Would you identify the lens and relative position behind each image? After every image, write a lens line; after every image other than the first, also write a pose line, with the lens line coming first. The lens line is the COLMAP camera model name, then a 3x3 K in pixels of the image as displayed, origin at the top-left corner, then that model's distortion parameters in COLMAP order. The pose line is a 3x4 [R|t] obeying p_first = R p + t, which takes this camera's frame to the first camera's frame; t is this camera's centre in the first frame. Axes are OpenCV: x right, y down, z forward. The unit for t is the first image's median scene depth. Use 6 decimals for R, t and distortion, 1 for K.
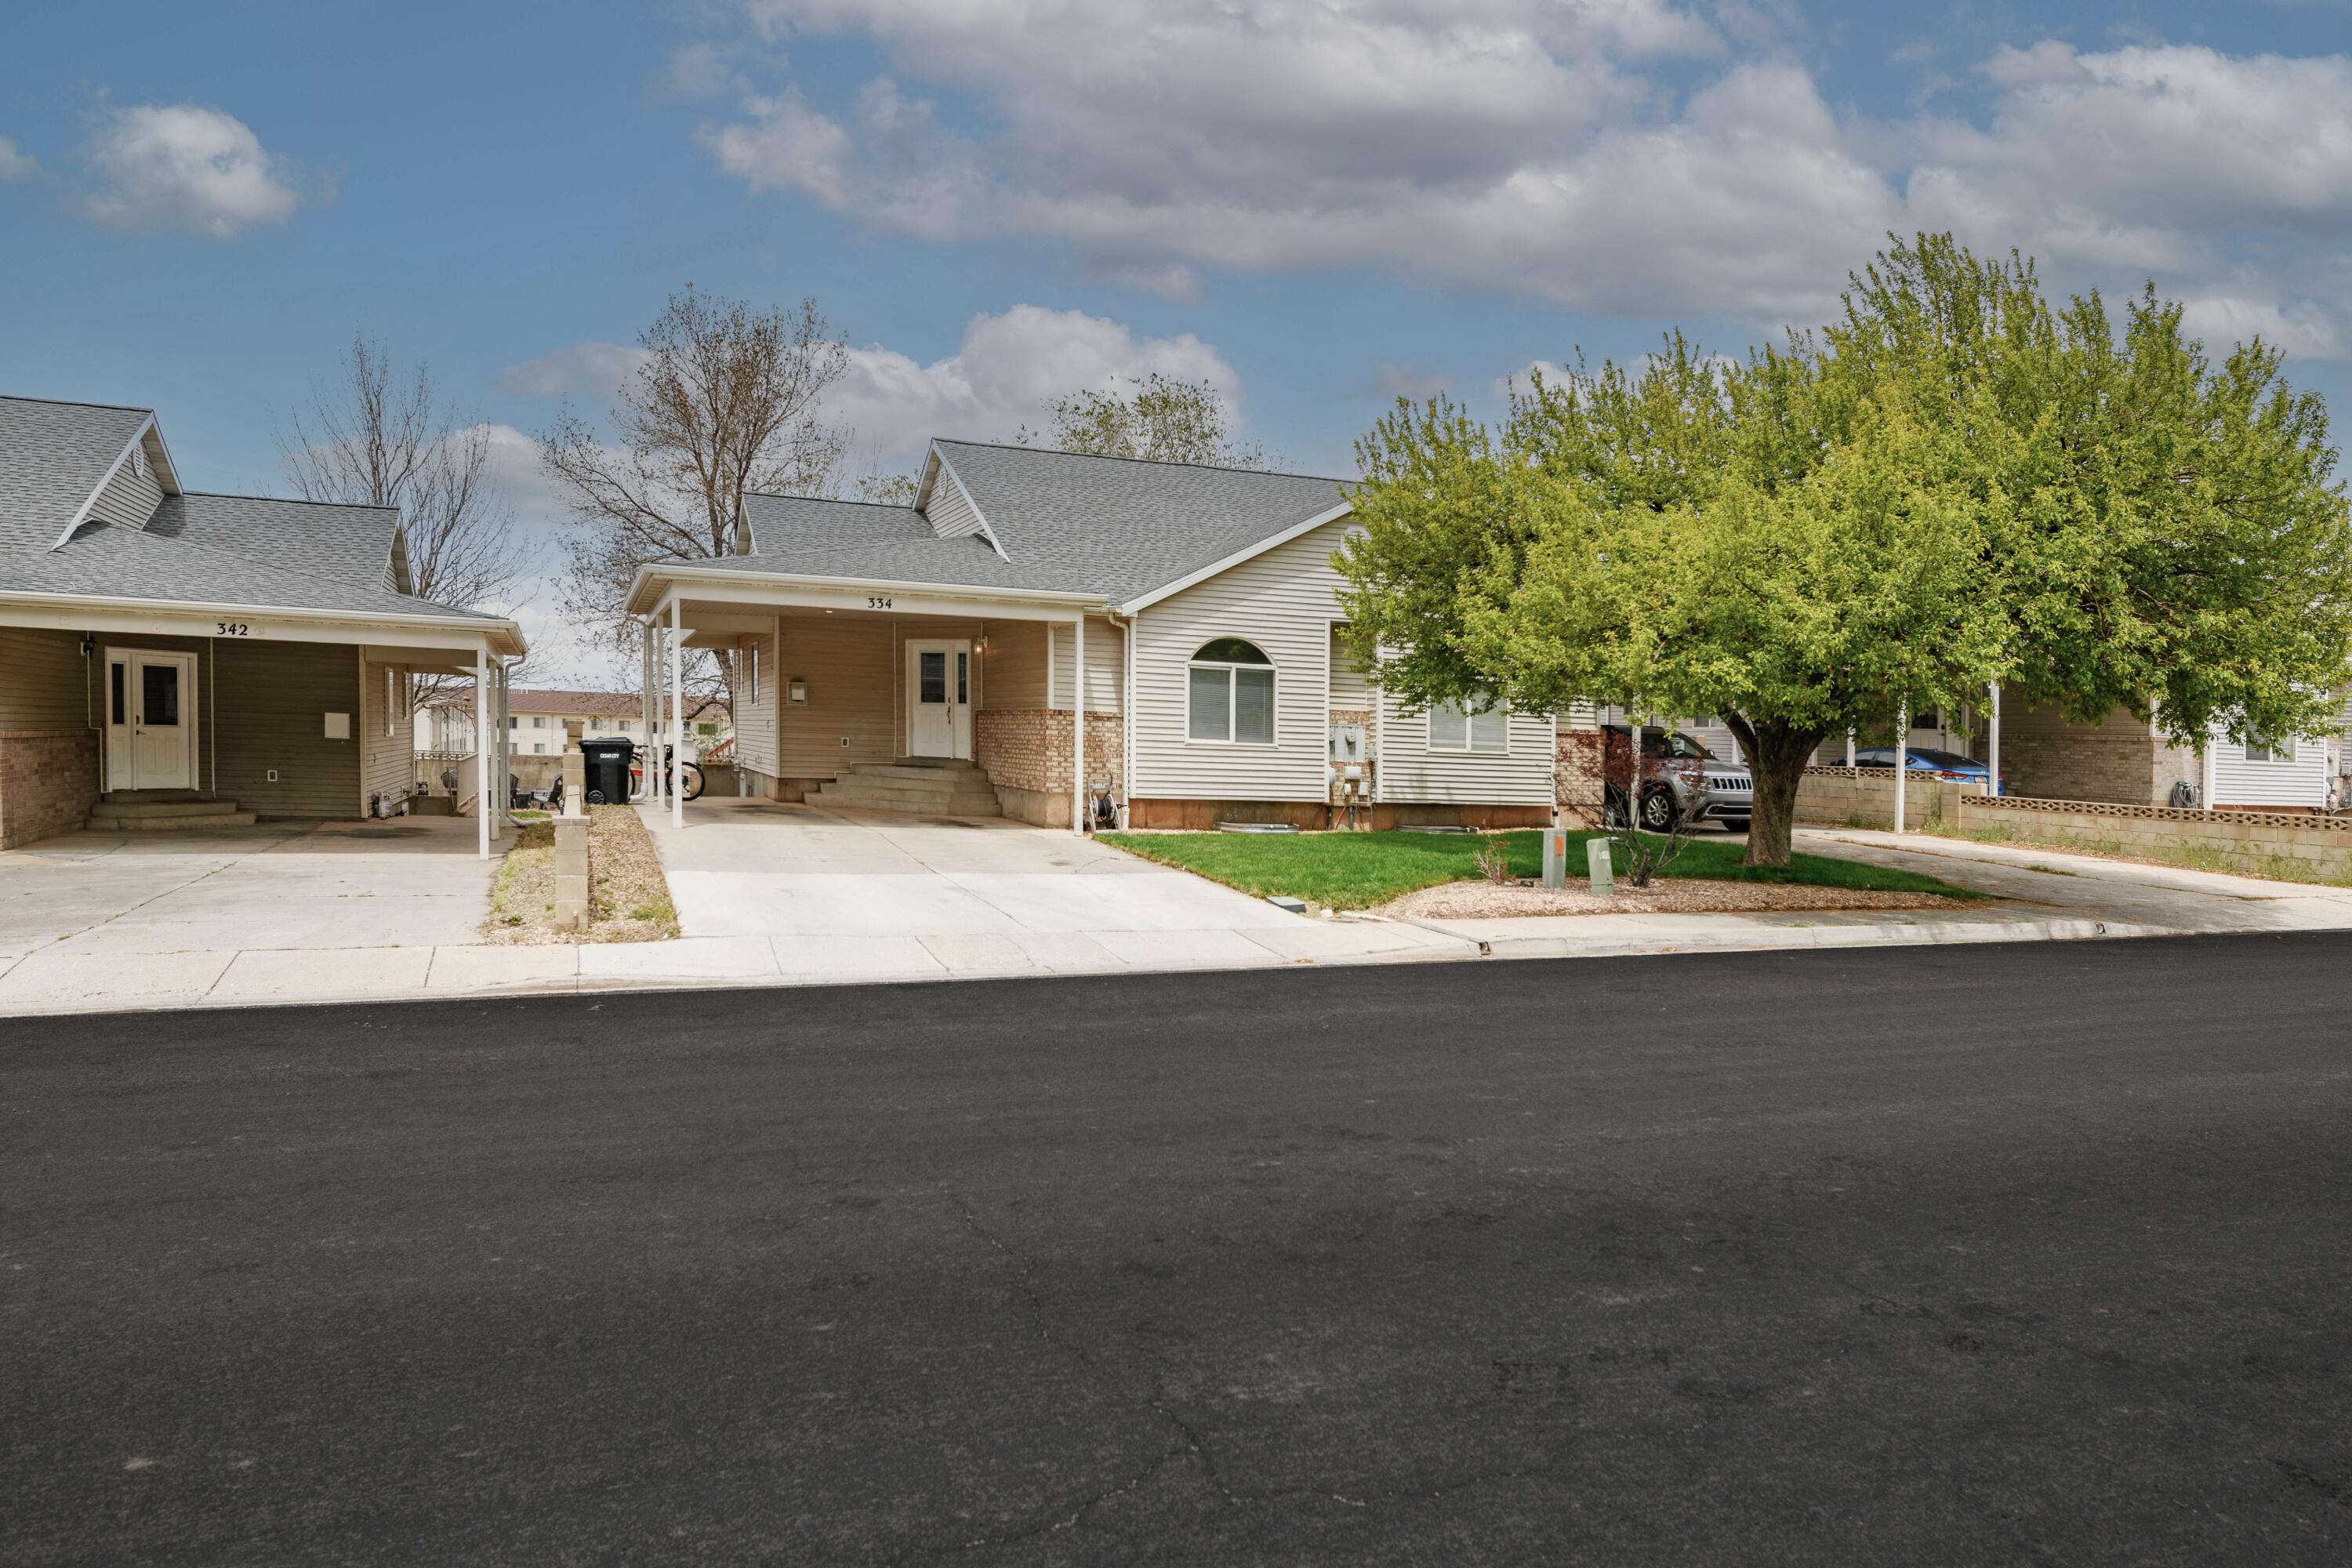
lens RADIAL K [[1675.3, 0, 1171.3], [0, 1675.3, 789.0], [0, 0, 1]] dist [-0.002760, -0.001014]
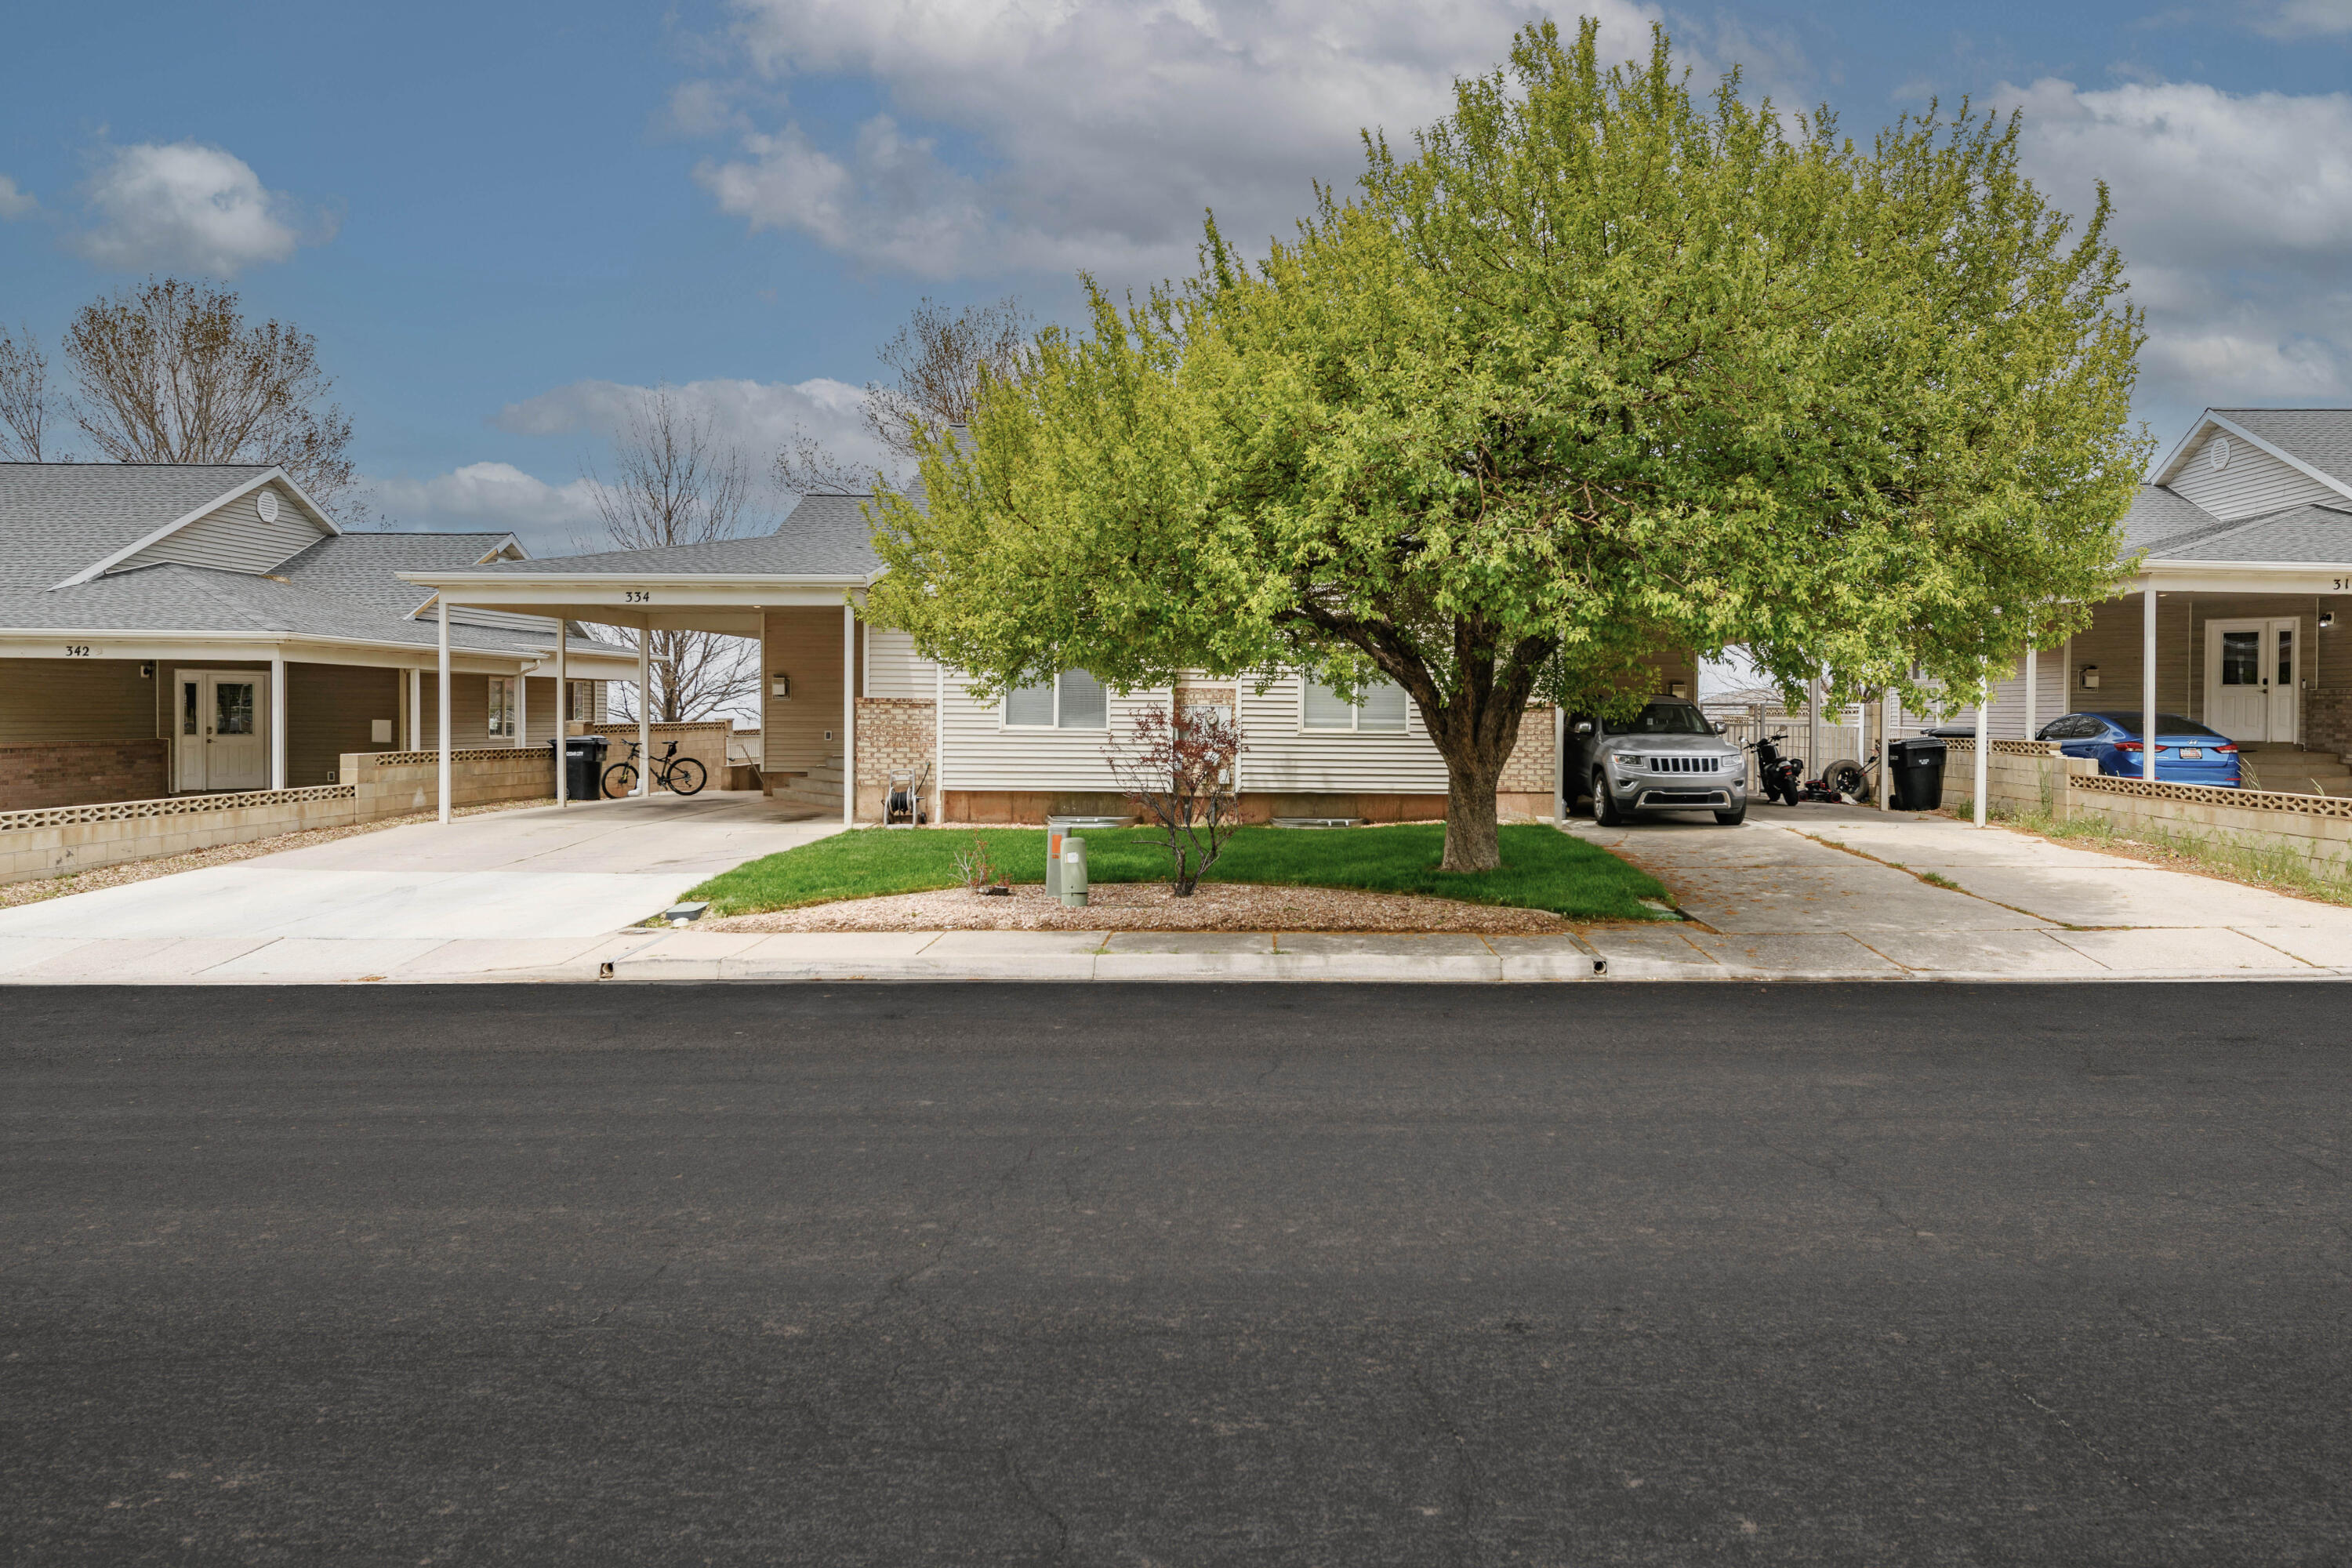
lens RADIAL K [[1675.3, 0, 1176.0], [0, 1675.3, 783.0], [0, 0, 1]] dist [-0.002760, -0.001014]
pose [[0.917818, -0.010192, -0.396871, 0.457627], [0.011975, 0.999926, 0.002015, 0.001183], [0.396821, -0.006601, 0.917872, 0.191430]]
